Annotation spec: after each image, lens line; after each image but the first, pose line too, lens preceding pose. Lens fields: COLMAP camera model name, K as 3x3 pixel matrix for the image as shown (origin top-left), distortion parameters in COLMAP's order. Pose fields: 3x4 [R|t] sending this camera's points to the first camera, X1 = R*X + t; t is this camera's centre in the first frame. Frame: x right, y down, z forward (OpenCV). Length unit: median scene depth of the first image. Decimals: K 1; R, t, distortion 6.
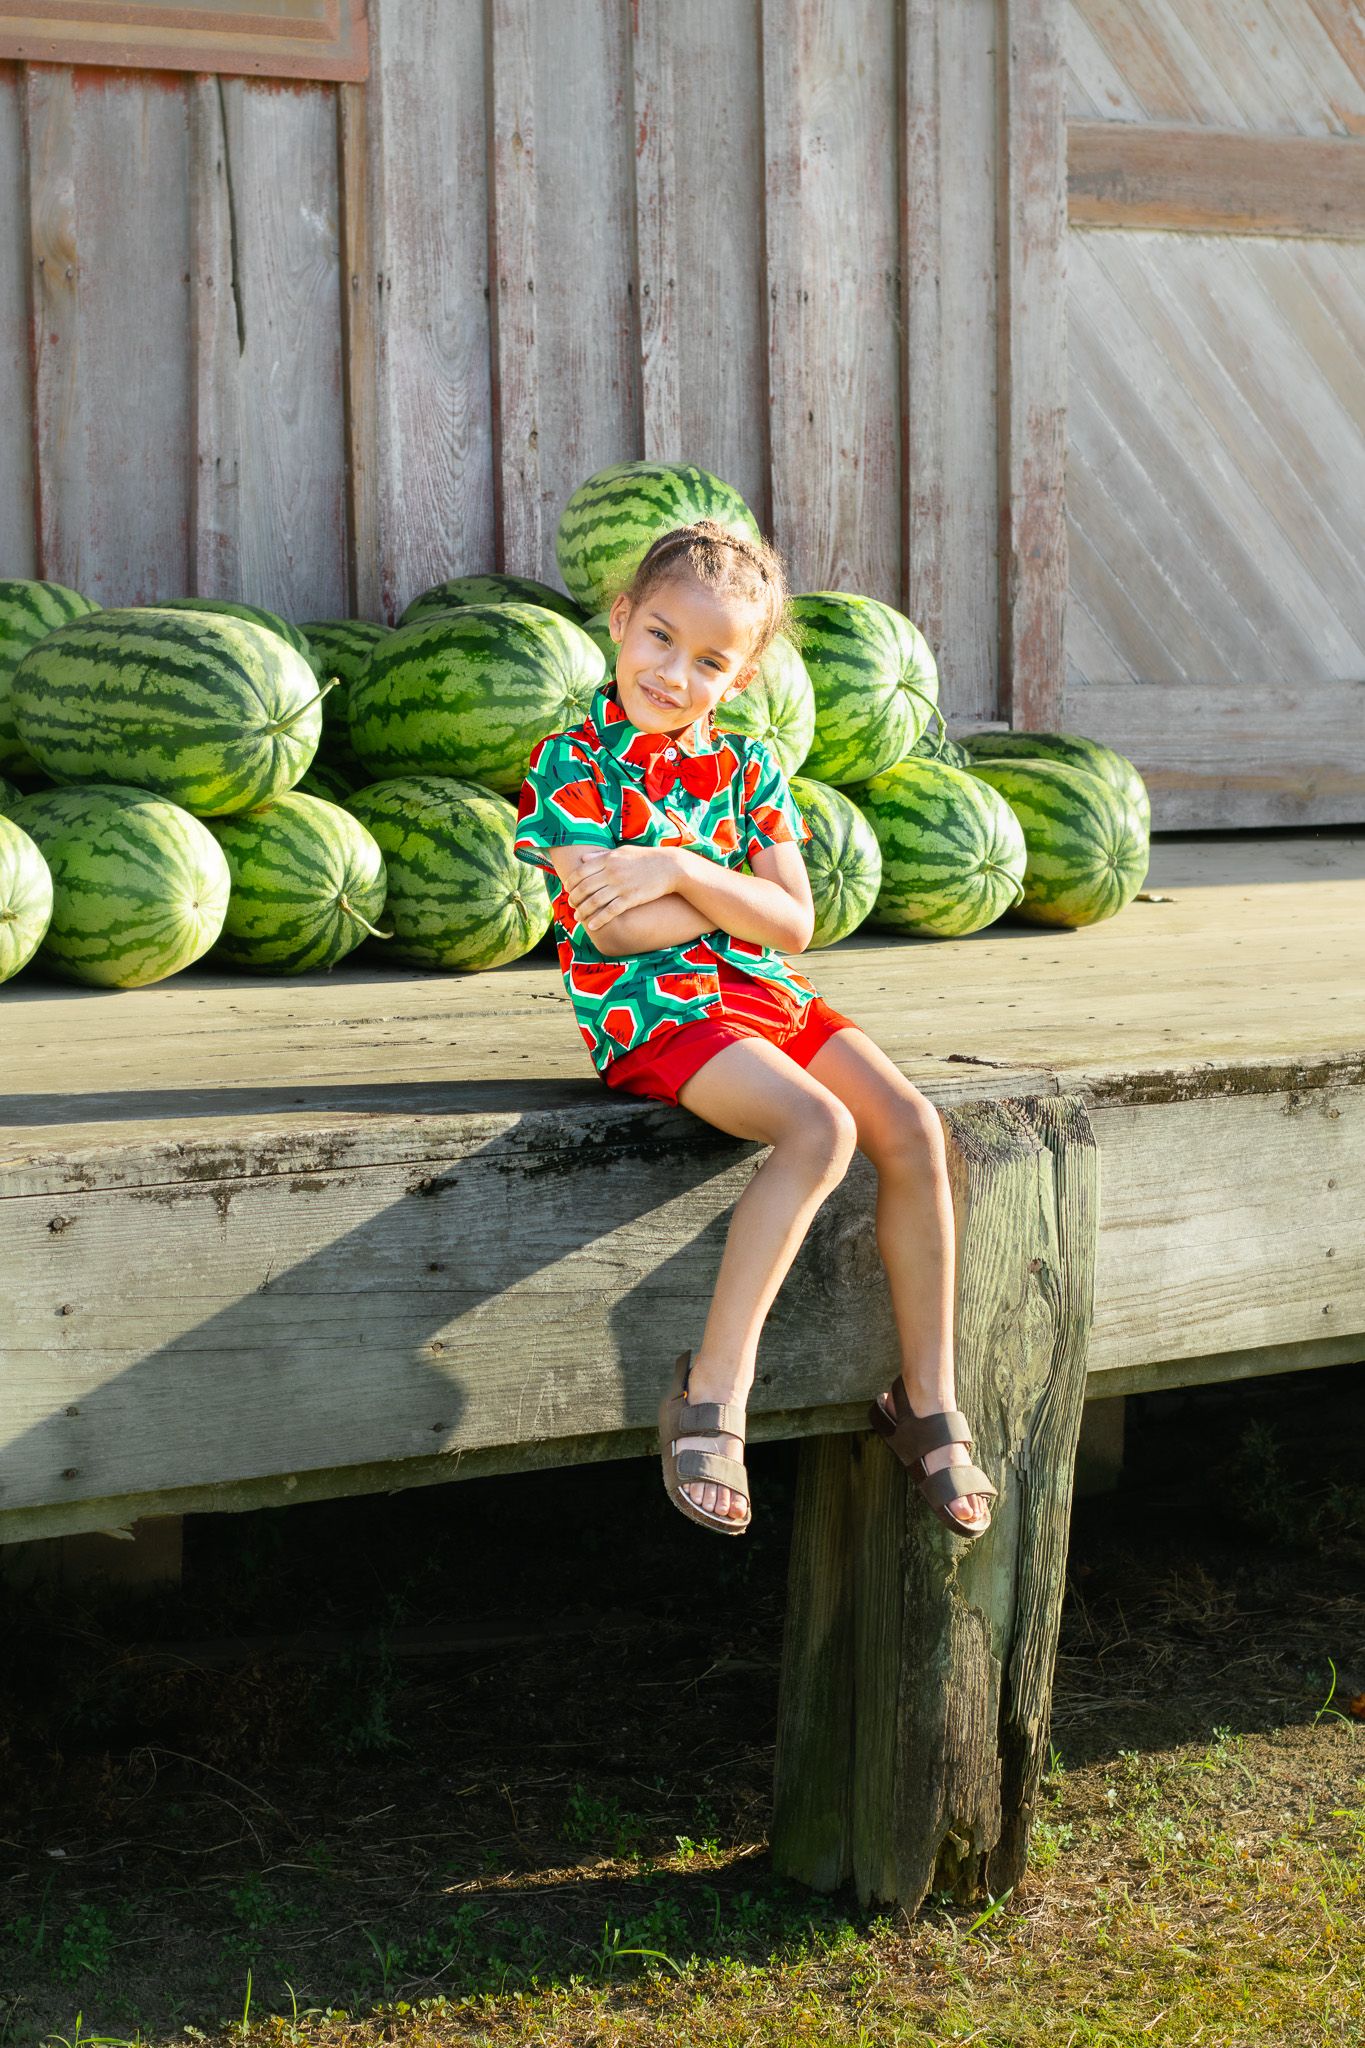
lens RADIAL K [[4662.7, 0, 680.3], [0, 4662.7, 991.5], [0, 0, 1]] dist [-0.008525, -0.197547]
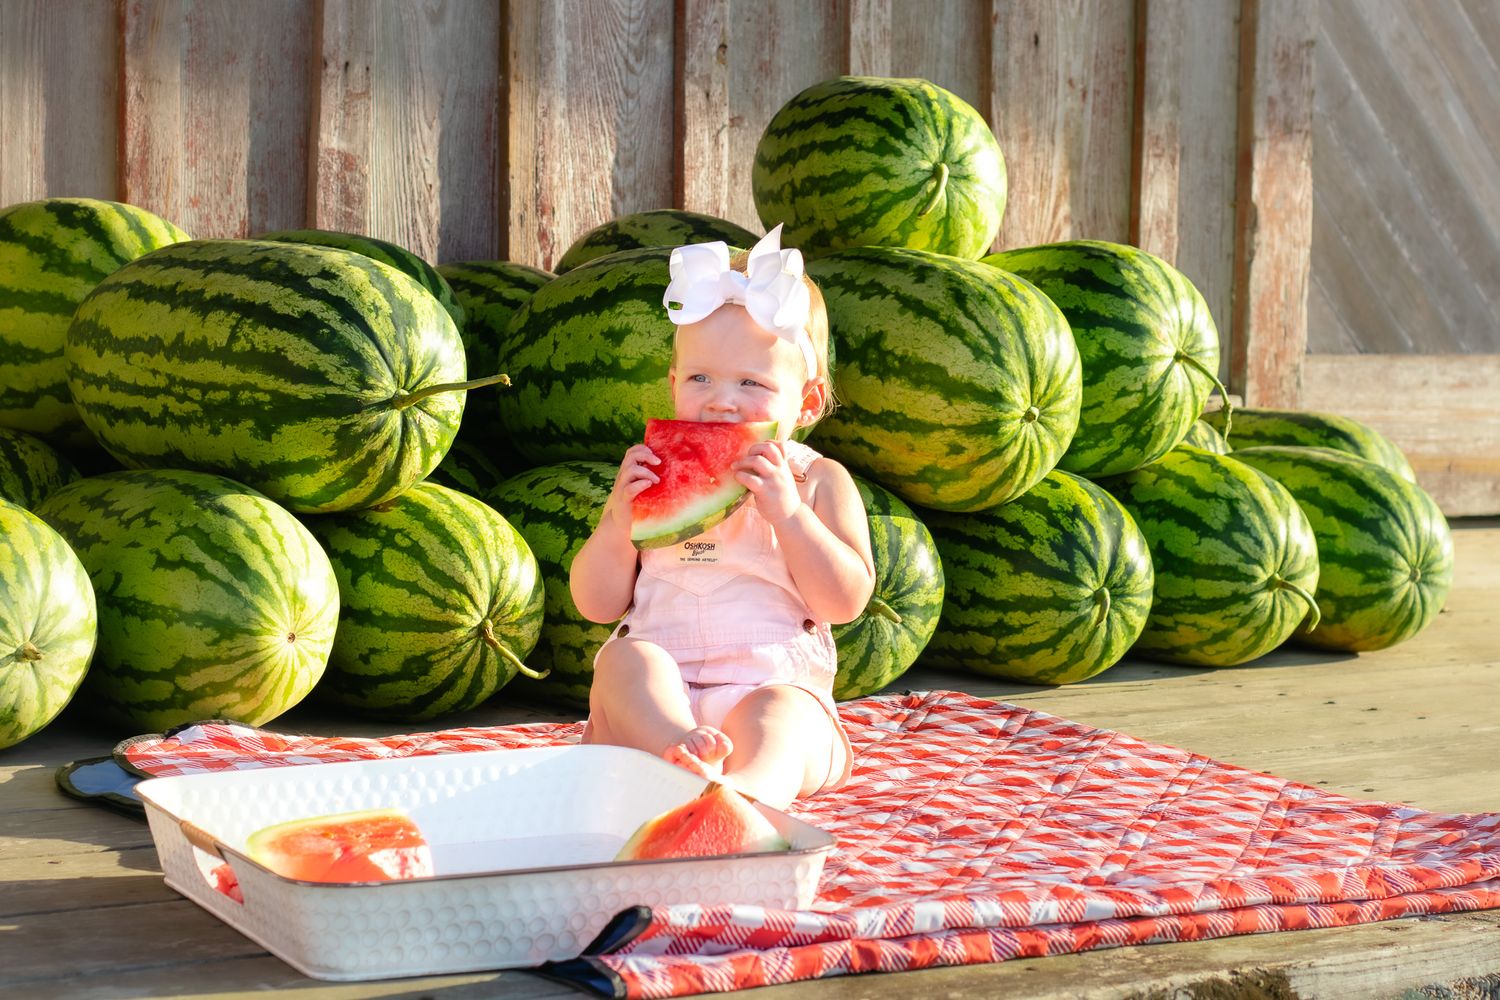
lens RADIAL K [[3784.3, 0, 666.3], [0, 3784.3, 661.9], [0, 0, 1]] dist [-0.029952, 0.445425]
pose [[0.999435, 0.026878, -0.020205, -0.027589], [-0.026380, 0.999352, 0.024493, -0.027116], [0.020850, -0.023946, 0.999496, 0.345173]]
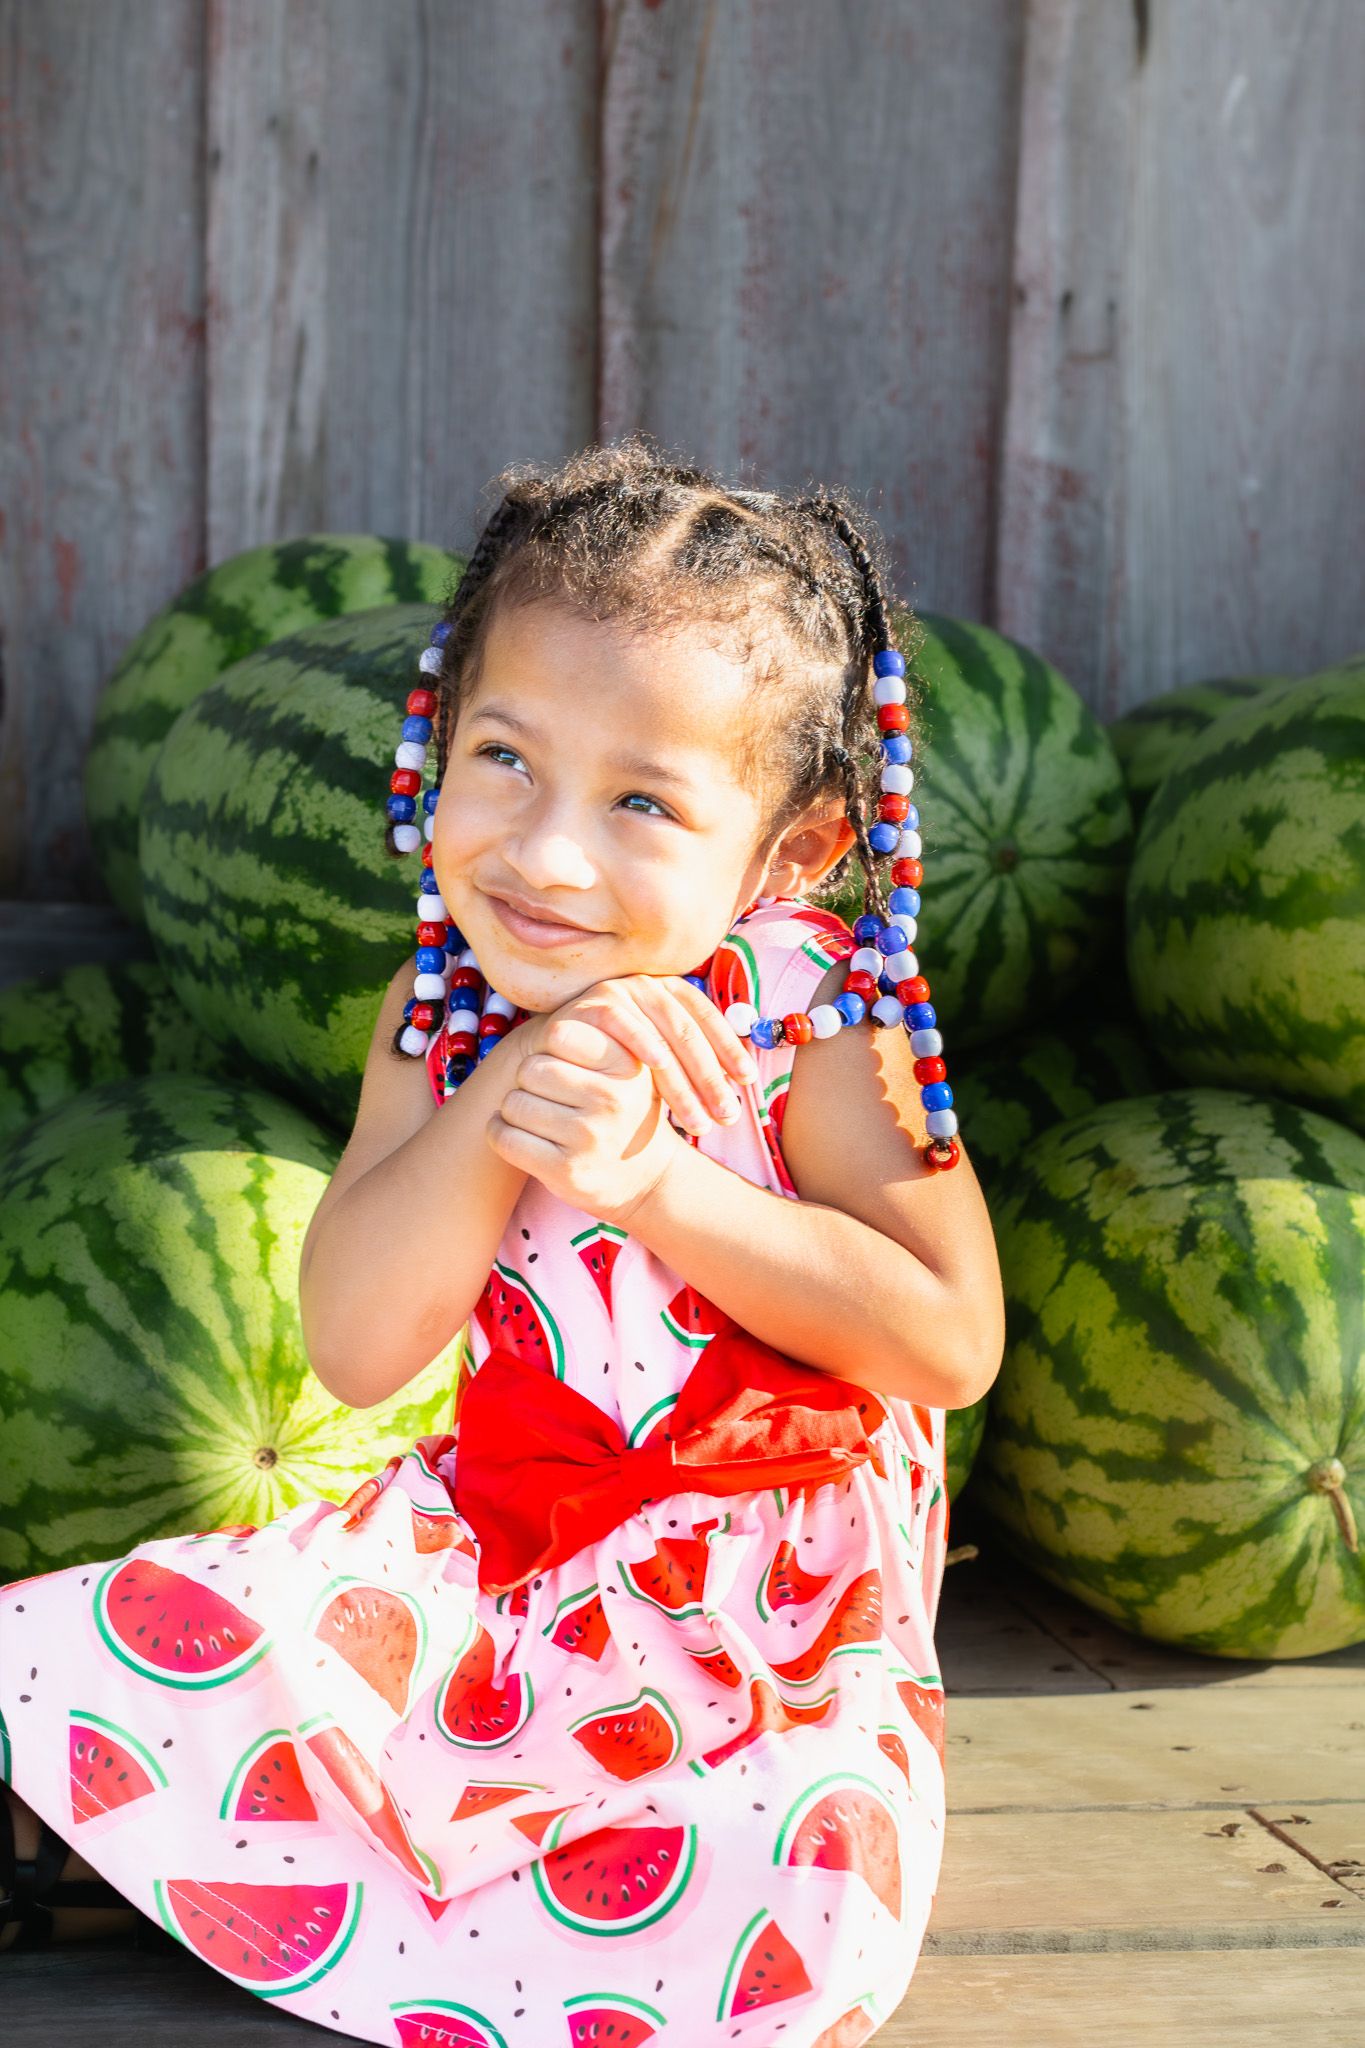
lens RADIAL K [[5196.0, 0, 681.3], [0, 5196.0, 1019.0], [0, 0, 1]] dist [-0.016575, -0.552018]
pose [[0.921977, 0.064247, -0.381878, 0.059532], [-0.071541, 0.997426, -0.004917, -0.044762], [0.380579, 0.031853, 0.924200, 0.576418]]
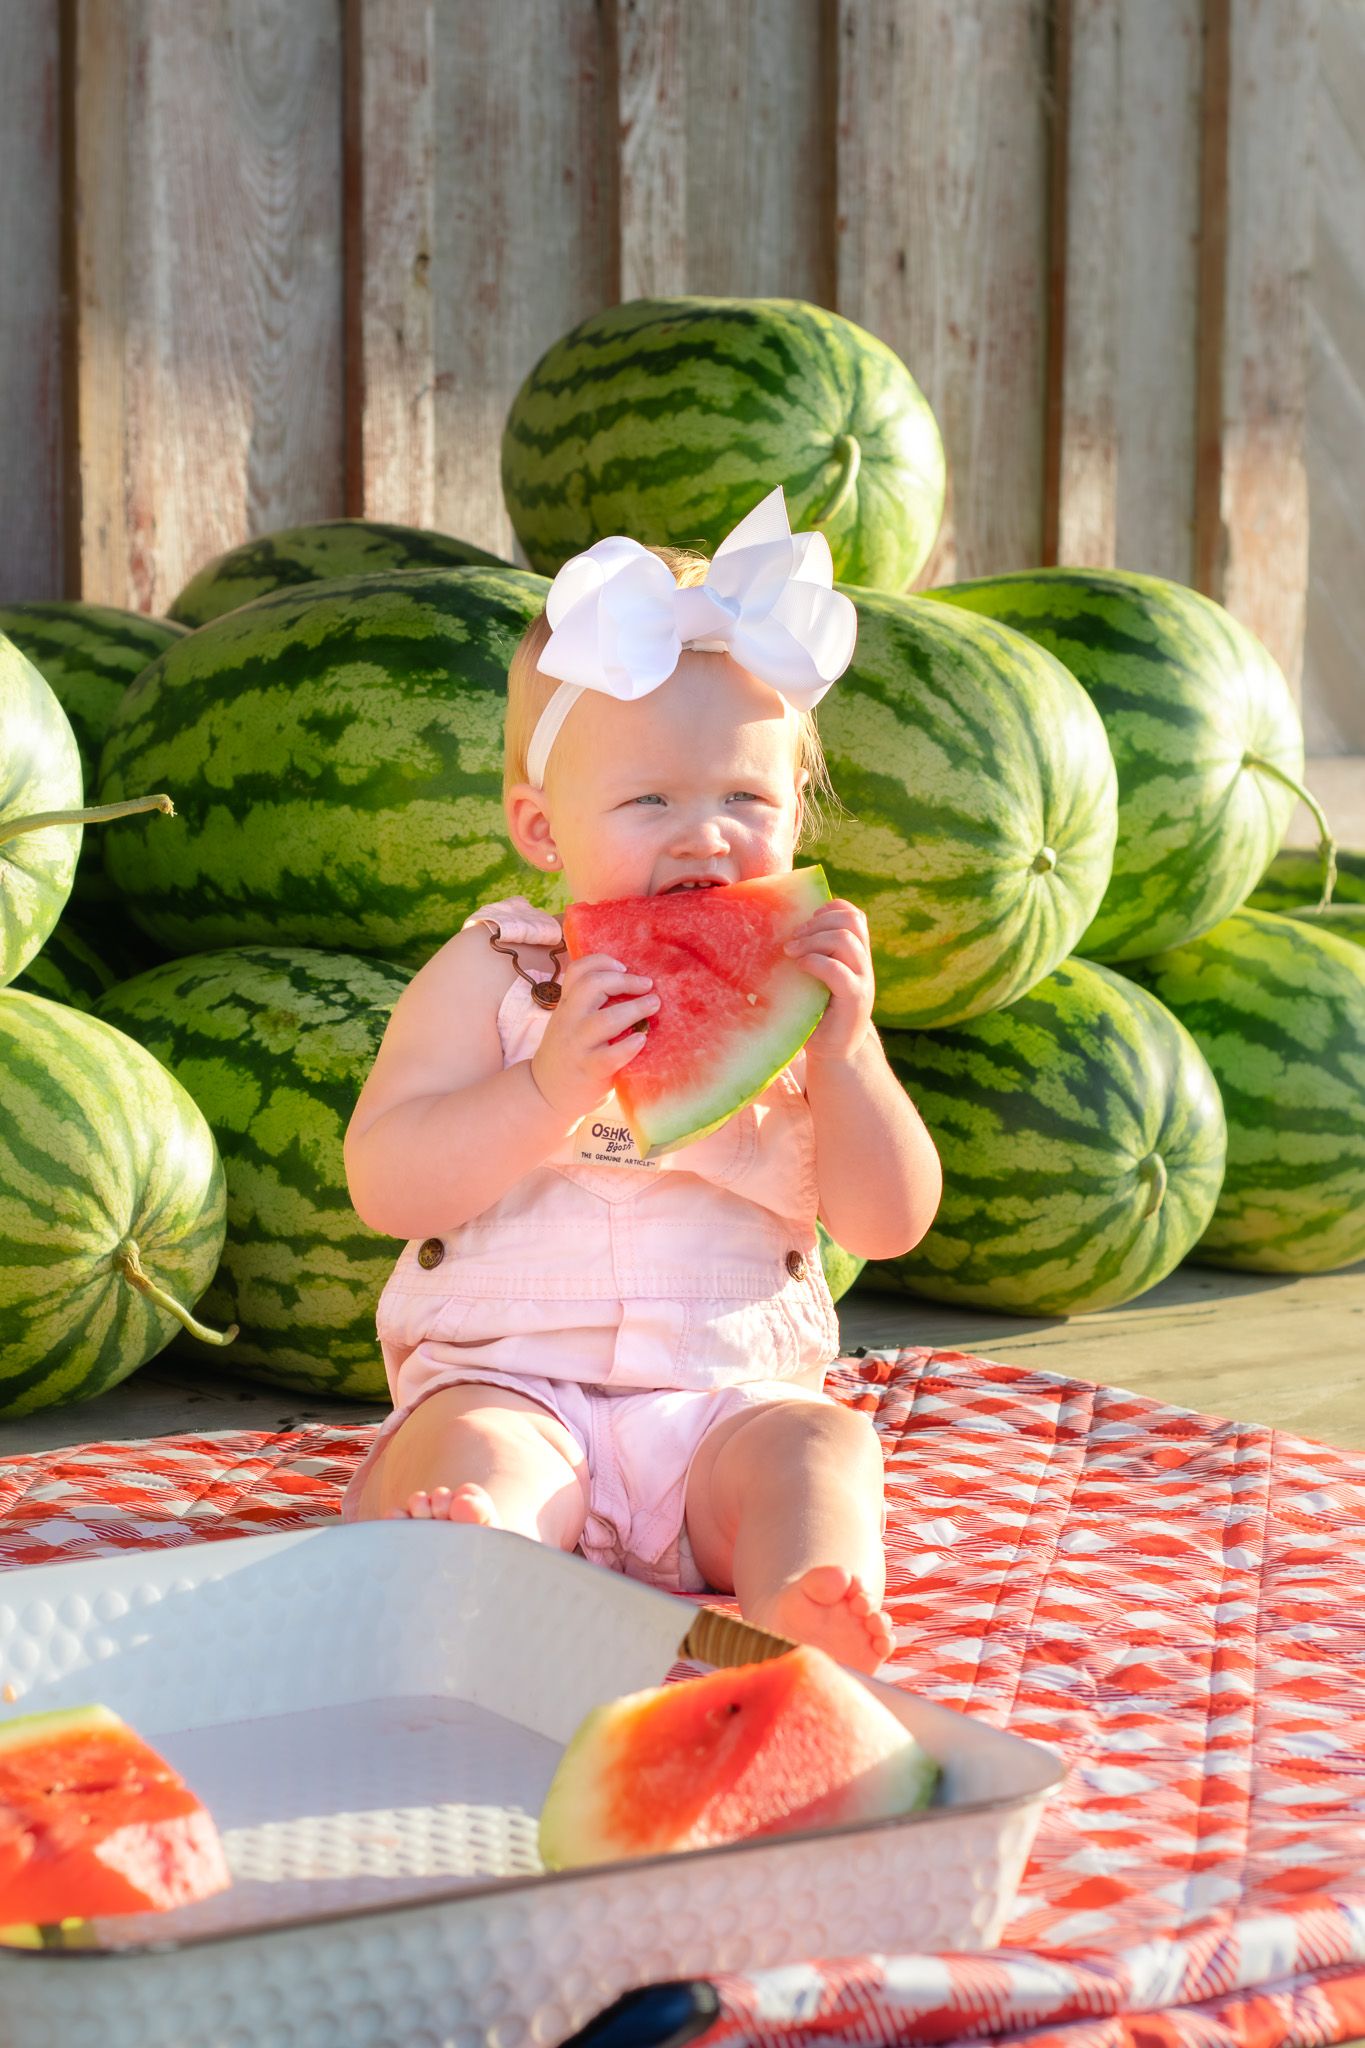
lens RADIAL K [[5013.3, 0, 786.8], [0, 5013.3, 1021.8], [0, 0, 1]] dist [0.103756, -0.793360]
pose [[0.993727, 0.016602, 0.110593, -0.057708], [-0.015694, 0.999836, -0.009083, -0.033900], [-0.110725, 0.007290, 0.993824, 0.493721]]
